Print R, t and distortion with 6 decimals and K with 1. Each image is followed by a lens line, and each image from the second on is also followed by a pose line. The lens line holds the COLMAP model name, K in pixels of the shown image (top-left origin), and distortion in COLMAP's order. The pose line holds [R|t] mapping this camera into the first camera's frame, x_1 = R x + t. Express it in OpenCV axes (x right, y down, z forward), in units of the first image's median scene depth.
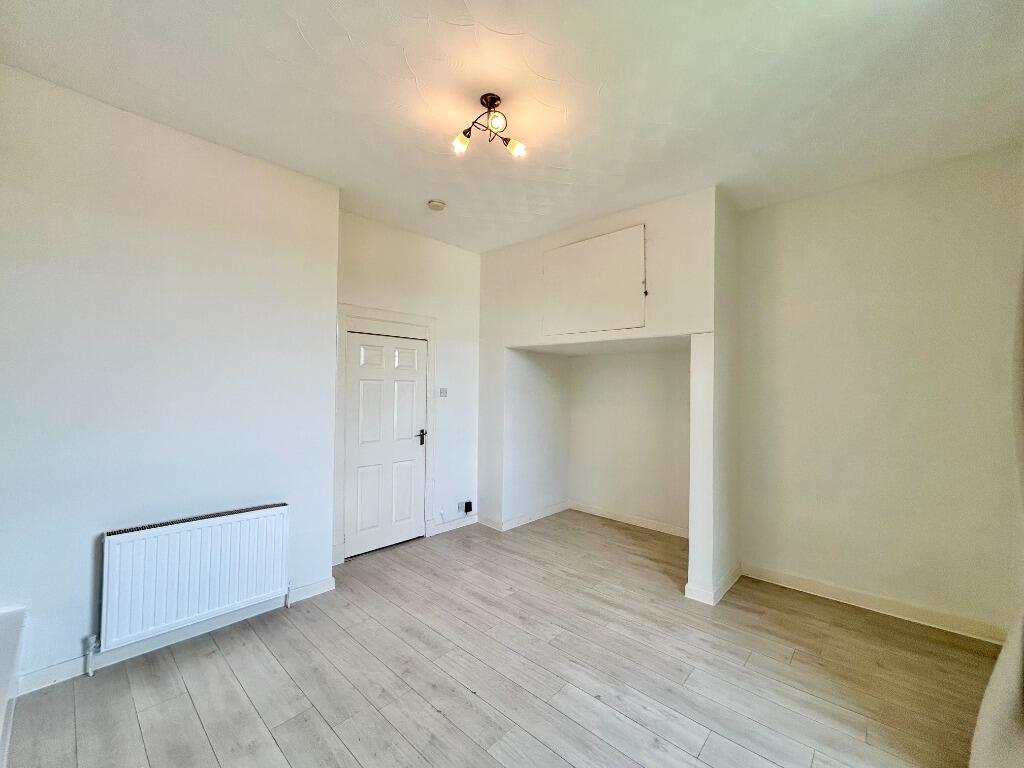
lens RADIAL K [[414.4, 0, 513.0], [0, 414.4, 382.6], [0, 0, 1]] dist [-0.006339, 0.002298]
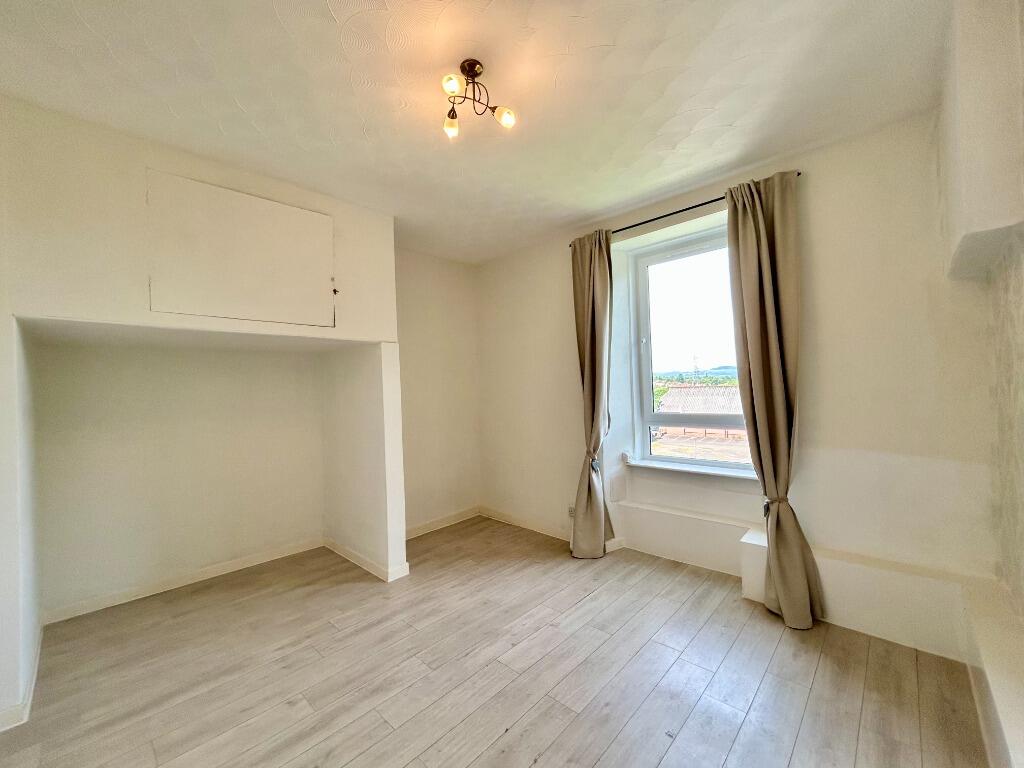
lens RADIAL K [[414.4, 0, 511.0], [0, 414.4, 380.4], [0, 0, 1]] dist [-0.006339, 0.002298]
pose [[0.023185, 0.000985, 0.999731, -0.761406], [0.018391, 0.999830, -0.001411, -0.008005], [-0.999562, 0.018419, 0.023163, 0.731252]]
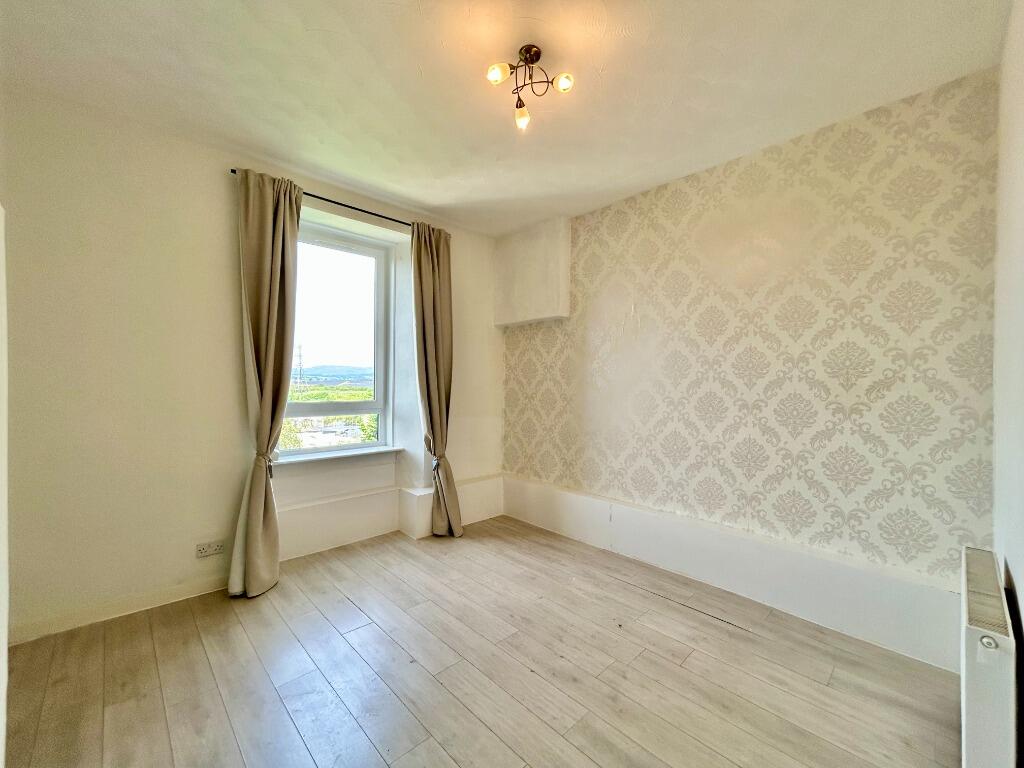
lens RADIAL K [[414.4, 0, 510.2], [0, 414.4, 380.6], [0, 0, 1]] dist [-0.006339, 0.002298]
pose [[-0.997090, -0.021106, 0.073248, -0.075536], [-0.022620, 0.999546, -0.019893, 0.053175], [-0.072795, -0.021492, -0.997115, 1.541932]]
